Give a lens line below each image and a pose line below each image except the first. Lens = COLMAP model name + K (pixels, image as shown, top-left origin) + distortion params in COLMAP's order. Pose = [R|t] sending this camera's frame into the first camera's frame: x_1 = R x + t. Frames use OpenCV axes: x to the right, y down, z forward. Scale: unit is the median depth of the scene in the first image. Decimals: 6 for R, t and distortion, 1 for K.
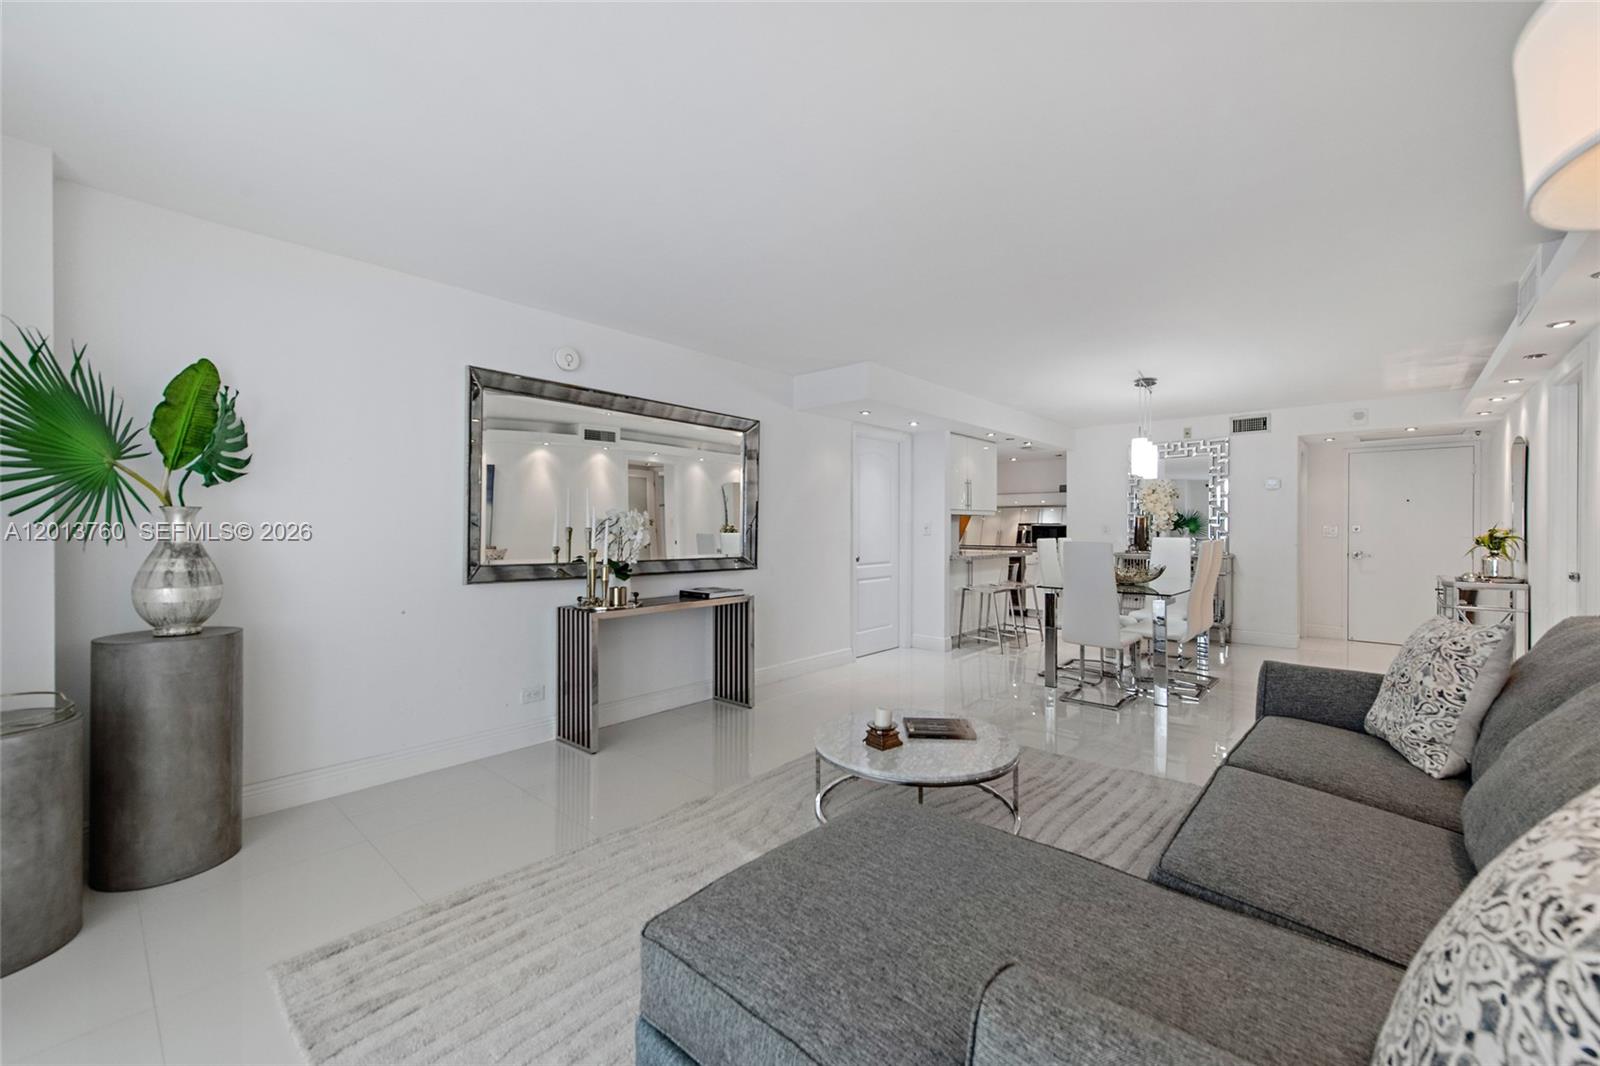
lens RADIAL K [[643.7, 0, 807.5], [0, 643.7, 533.3], [0, 0, 1]] dist [0.010794, -0.000115]
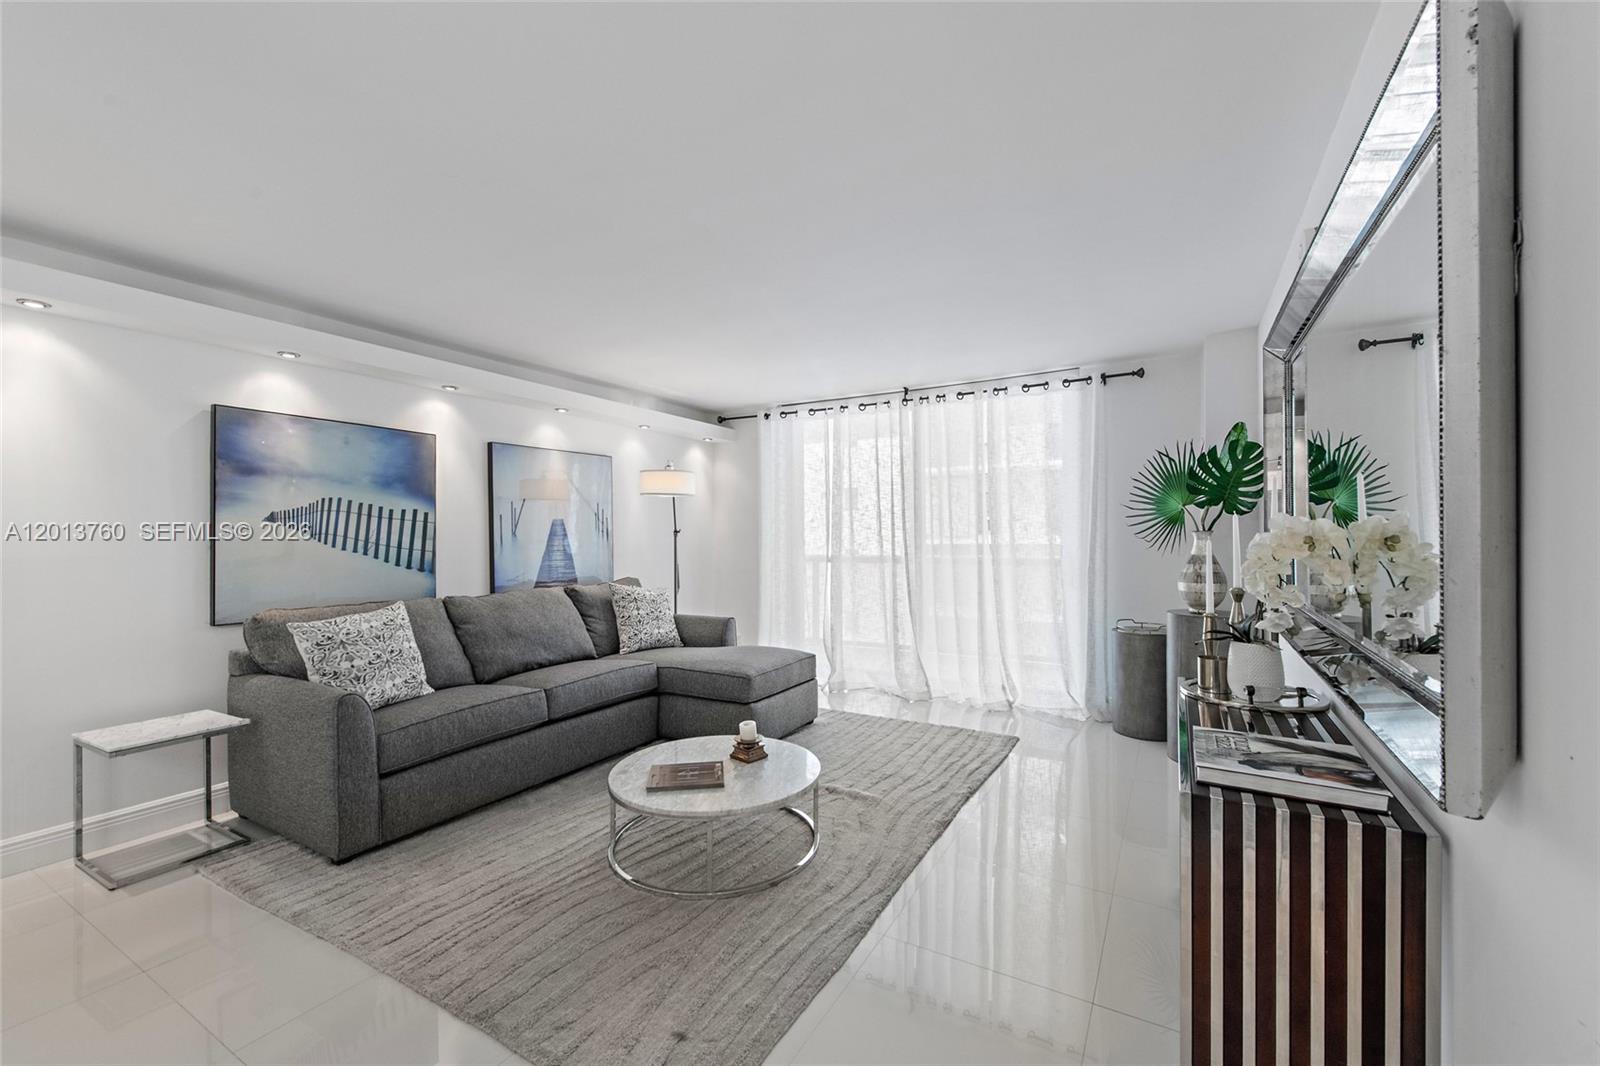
lens RADIAL K [[643.8, 0, 805.4], [0, 643.8, 535.7], [0, 0, 1]] dist [0.016110, -0.000104]
pose [[-0.978961, 0.003473, -0.204017, 0.106598], [0.001723, 0.999960, 0.008756, -0.017786], [0.204039, 0.008220, -0.978928, 0.907992]]
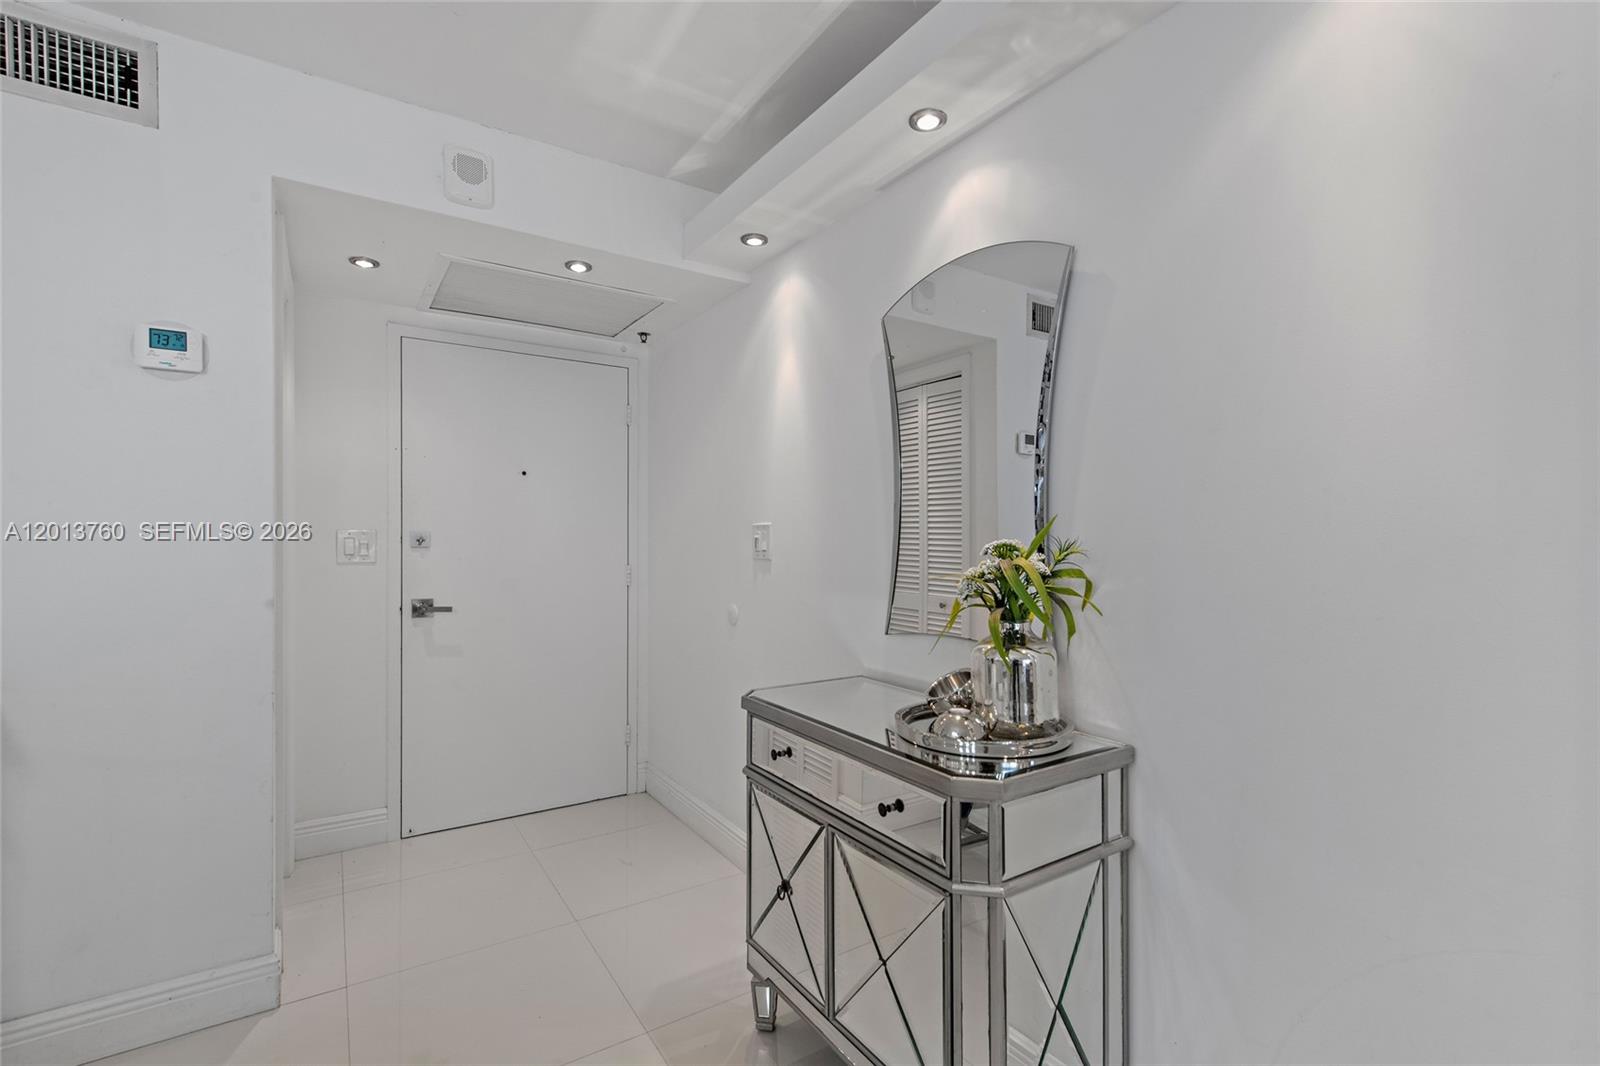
lens RADIAL K [[720.7, 0, 808.2], [0, 720.7, 547.6], [0, 0, 1]] dist [0.003852, -0.000202]
pose [[0.254112, -0.011327, 0.967108, 0.574942], [0.005043, 0.999933, 0.010386, -0.006595], [-0.967162, 0.002238, 0.254152, 0.780783]]
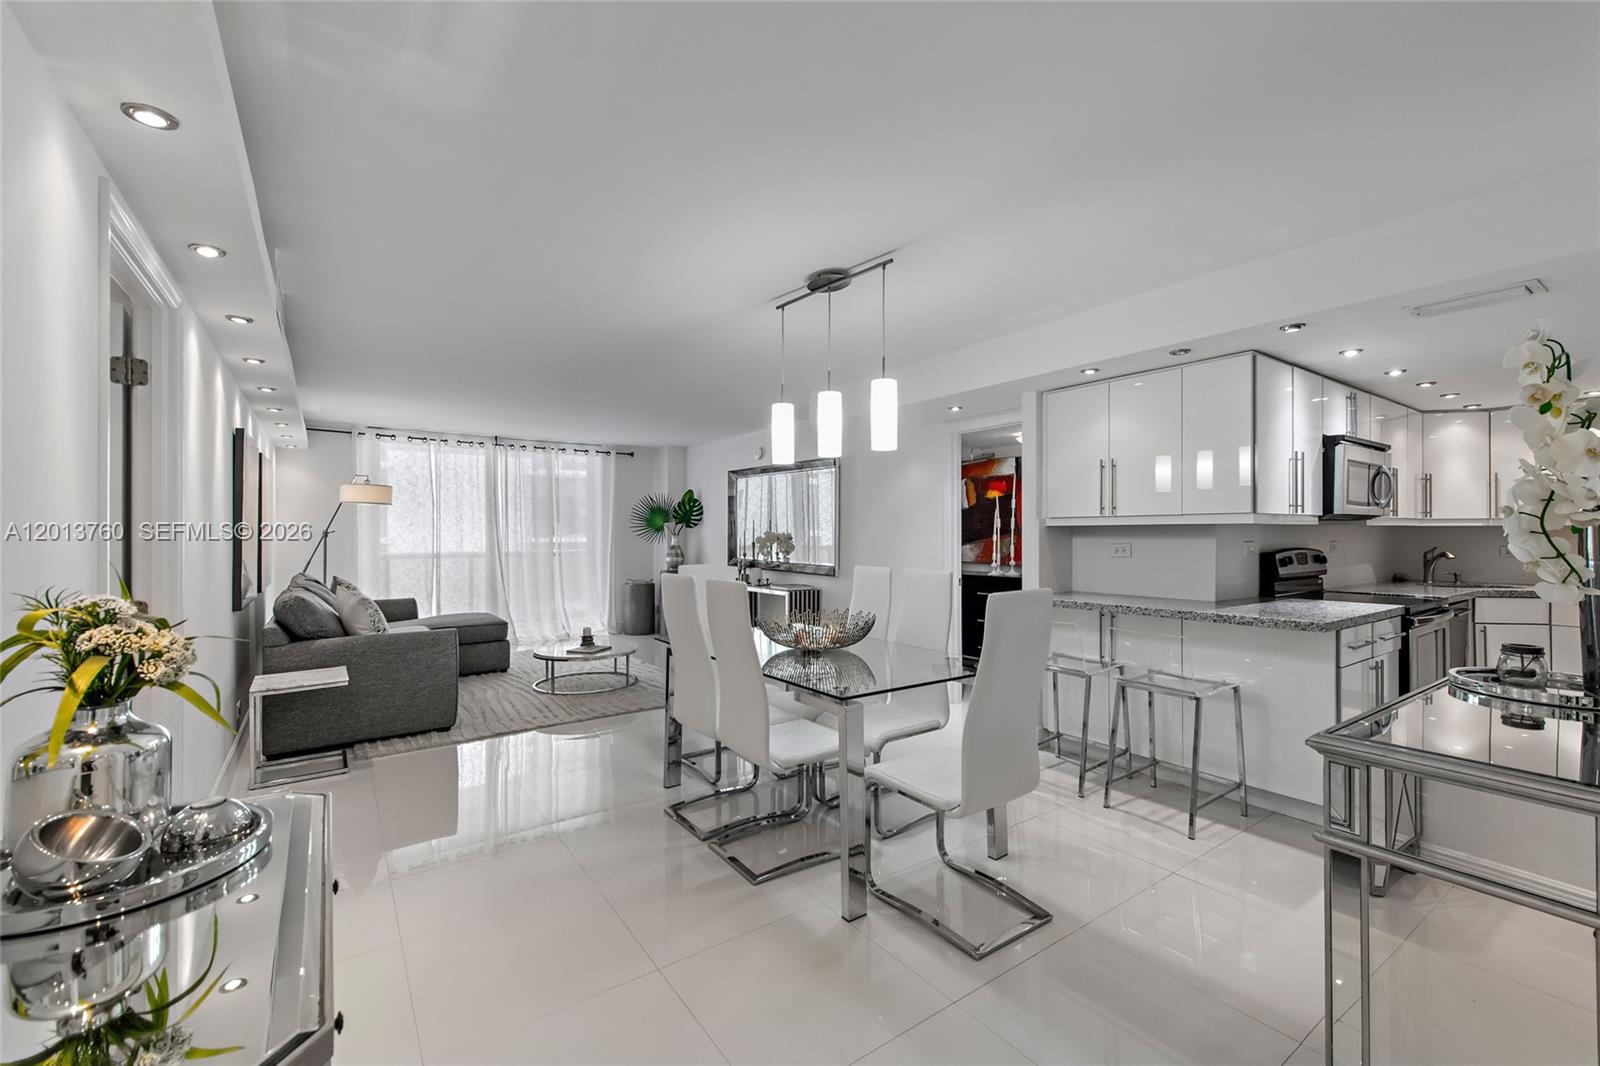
lens RADIAL K [[665.5, 0, 804.9], [0, 665.5, 533.4], [0, 0, 1]] dist [0.009915, -0.001222]
pose [[-0.225482, -0.001048, -0.974247, 0.940201], [-0.009574, 0.999954, 0.001140, -0.022946], [0.974200, 0.009584, -0.225481, 0.980448]]
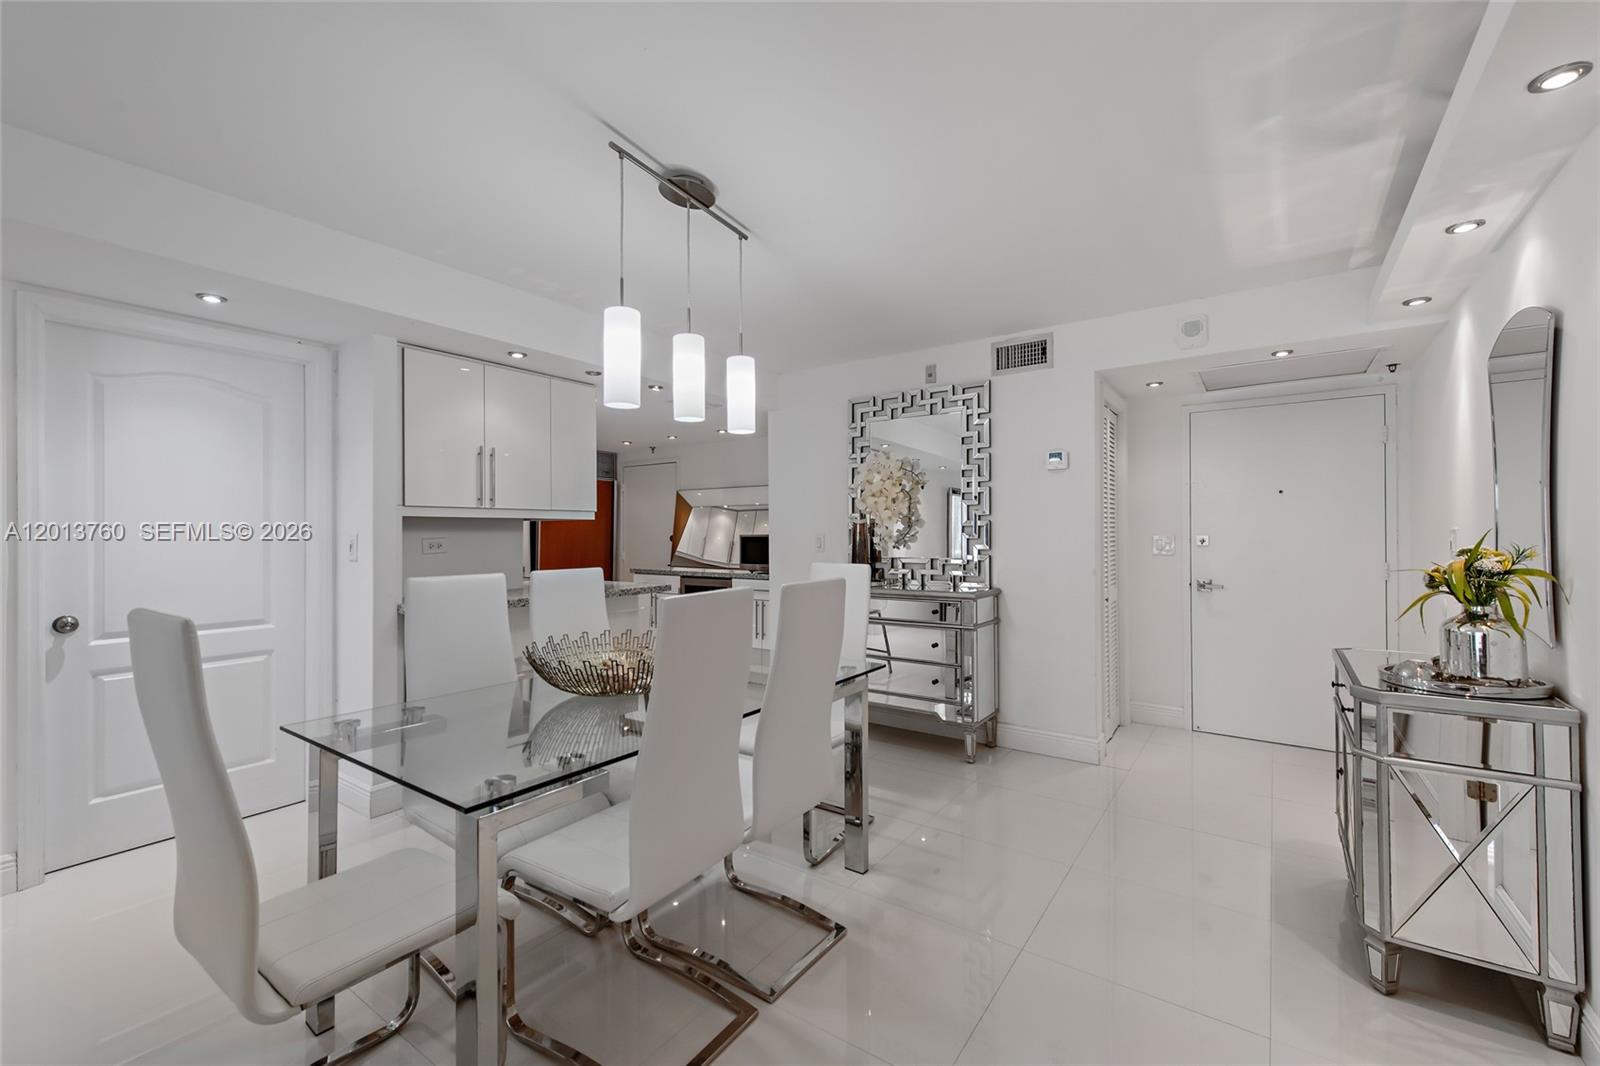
lens RADIAL K [[665.5, 0, 804.9], [0, 665.5, 533.4], [0, 0, 1]] dist [0.009915, -0.001222]
pose [[0.993165, -0.005378, 0.116593, 0.484397], [0.006777, 0.999910, -0.011601, -0.010401], [-0.116520, 0.012312, 0.993112, 0.511647]]
